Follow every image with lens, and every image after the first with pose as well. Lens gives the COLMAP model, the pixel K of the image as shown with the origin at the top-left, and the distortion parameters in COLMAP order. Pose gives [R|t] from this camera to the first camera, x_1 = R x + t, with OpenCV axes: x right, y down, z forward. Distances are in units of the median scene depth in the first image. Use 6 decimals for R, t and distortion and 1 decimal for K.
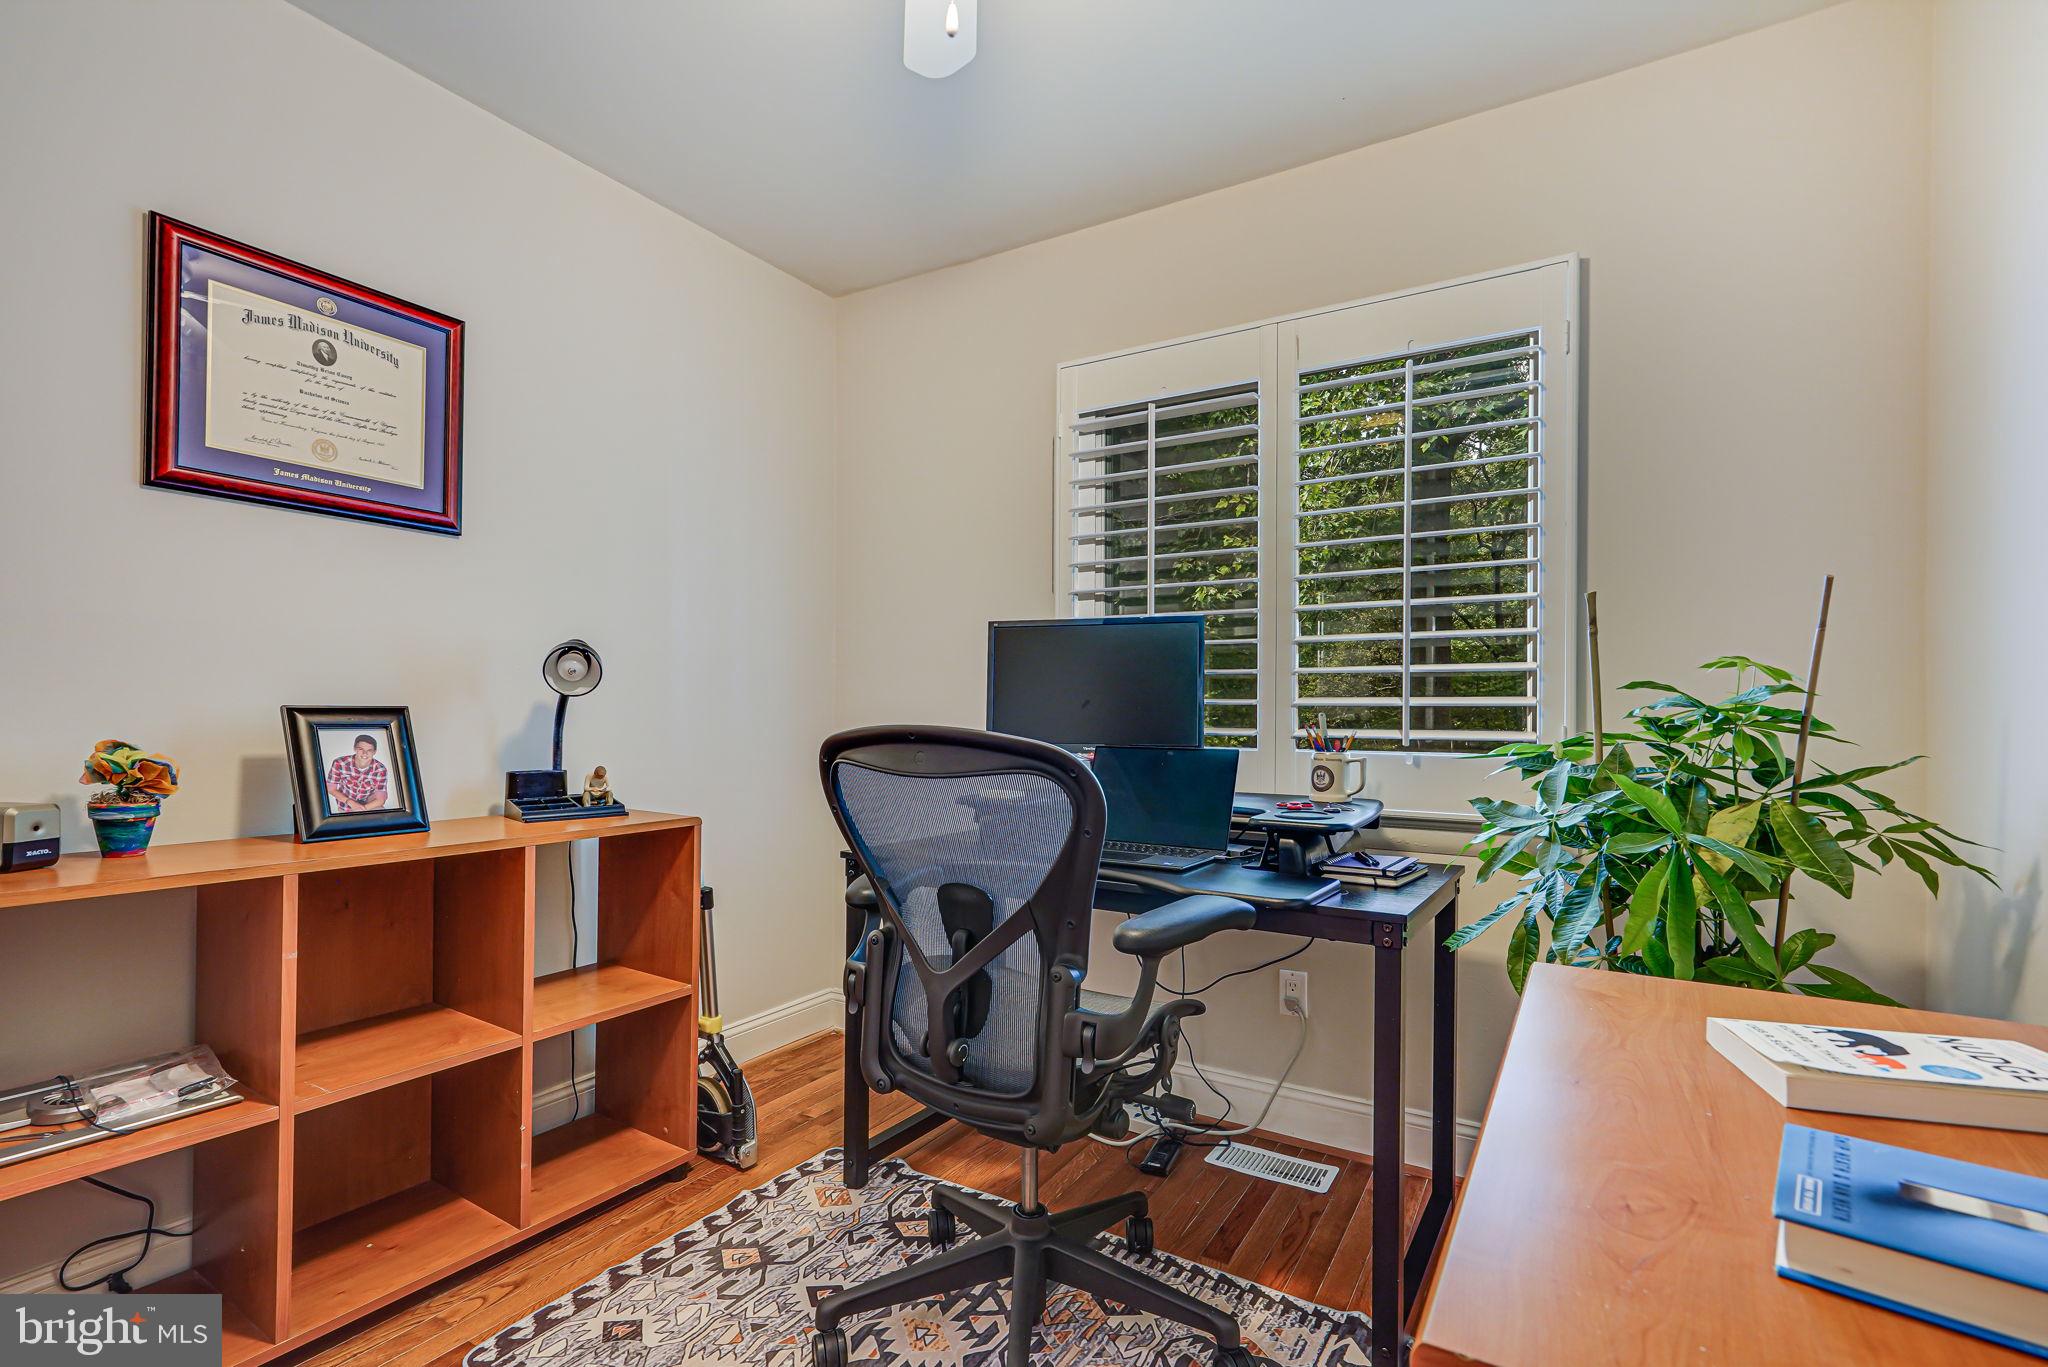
lens RADIAL K [[943.1, 0, 1023.4], [0, 943.1, 693.8], [0, 0, 1]] dist [-0.003717, 0.001925]
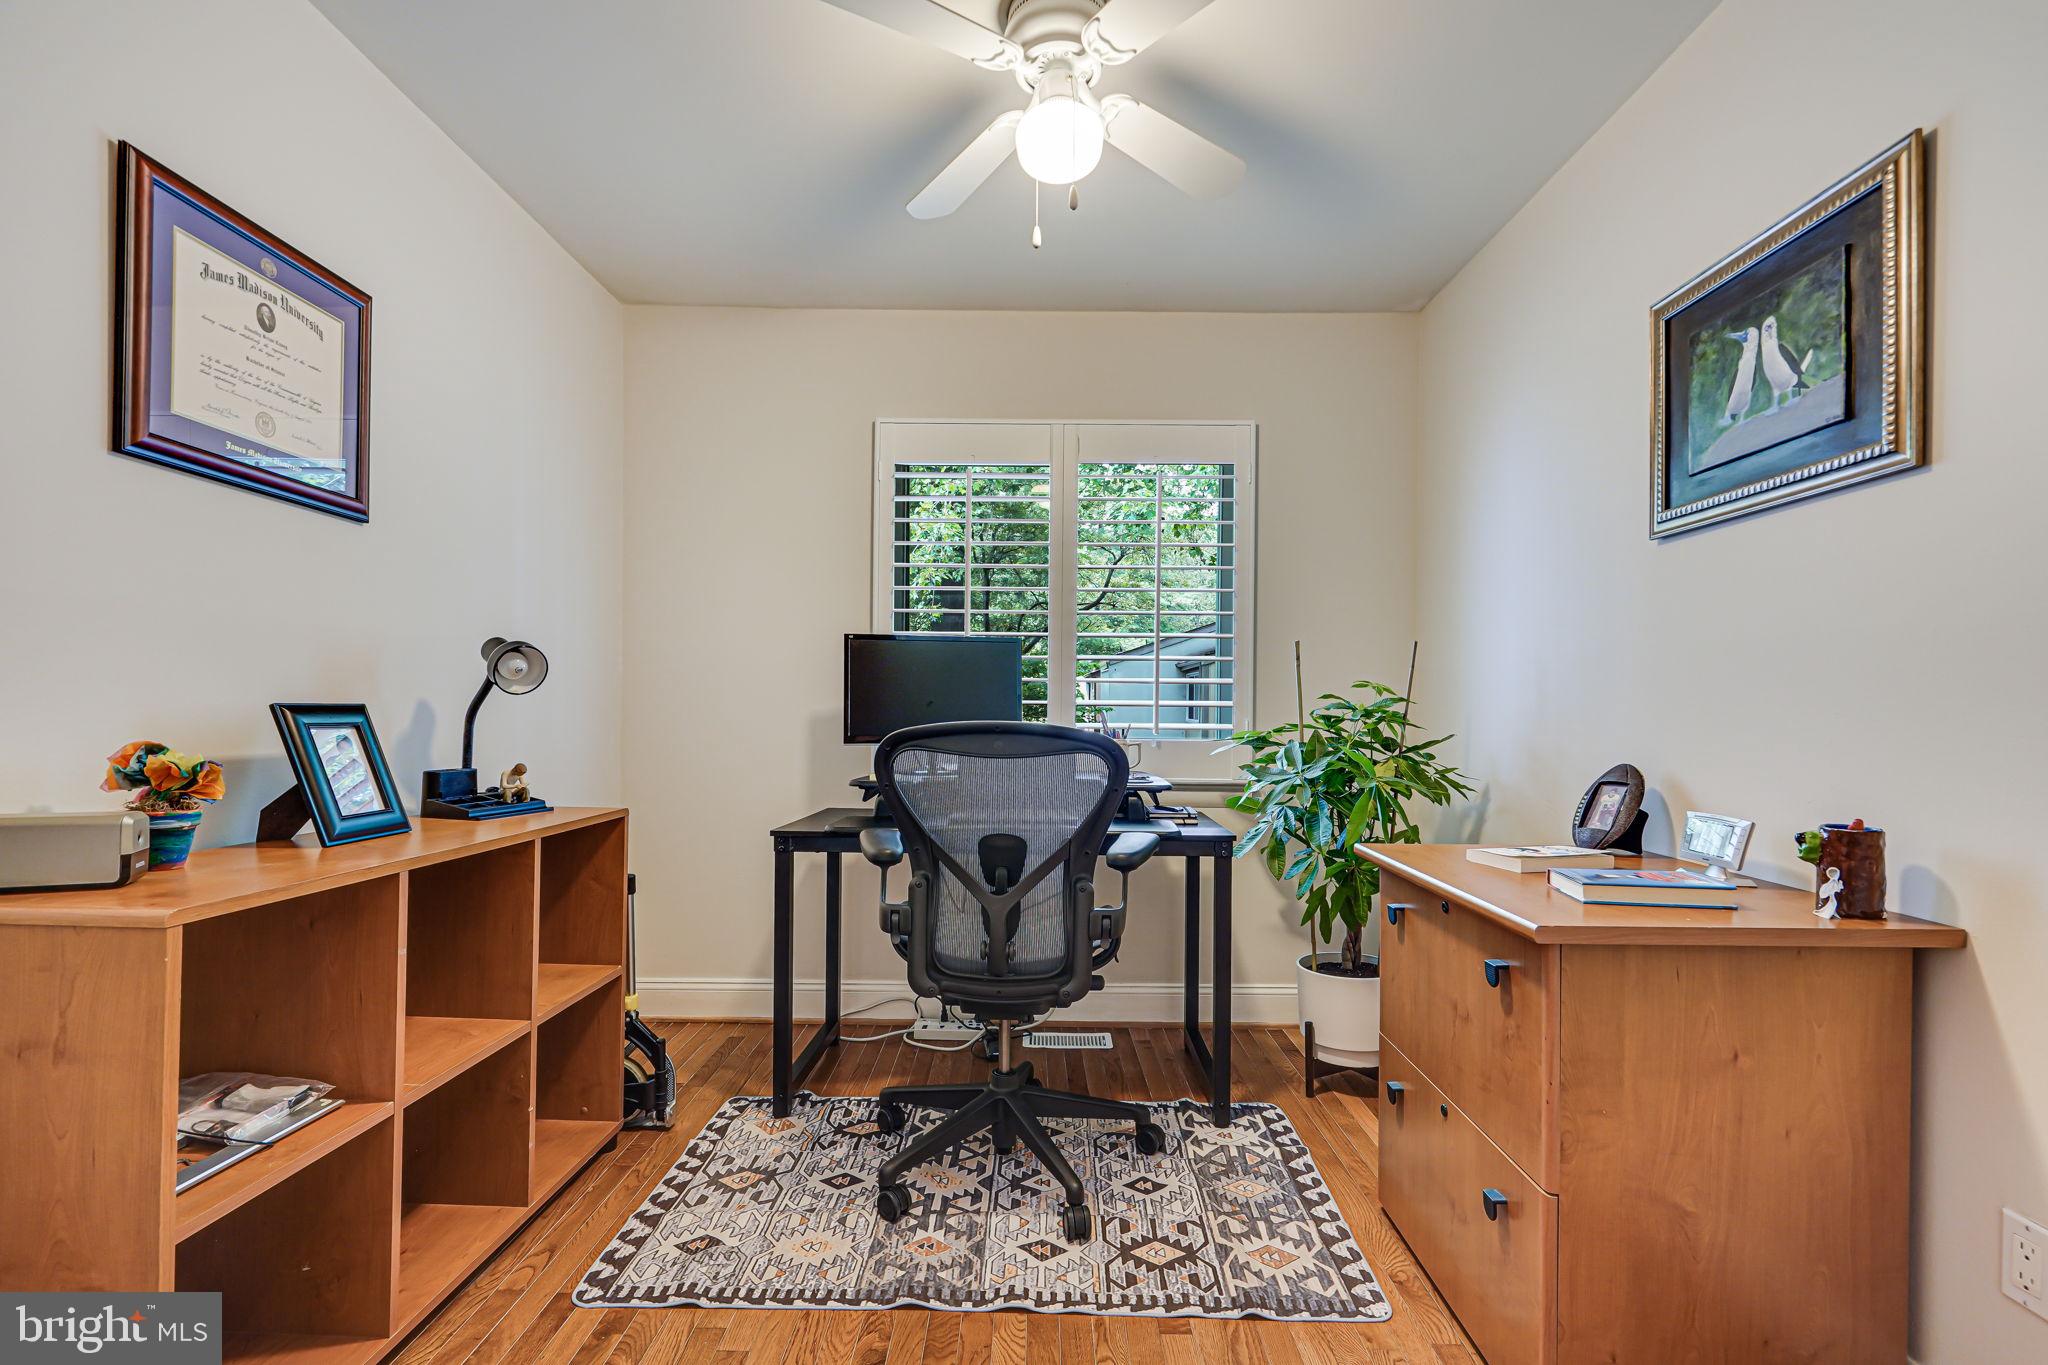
lens RADIAL K [[943.1, 0, 1024.4], [0, 943.1, 685.1], [0, 0, 1]] dist [-0.003717, 0.001925]
pose [[0.857893, 0.015424, 0.513597, -0.586220], [-0.013602, 0.999881, -0.007308, -0.008272], [-0.513649, -0.000716, 0.858000, -0.170934]]
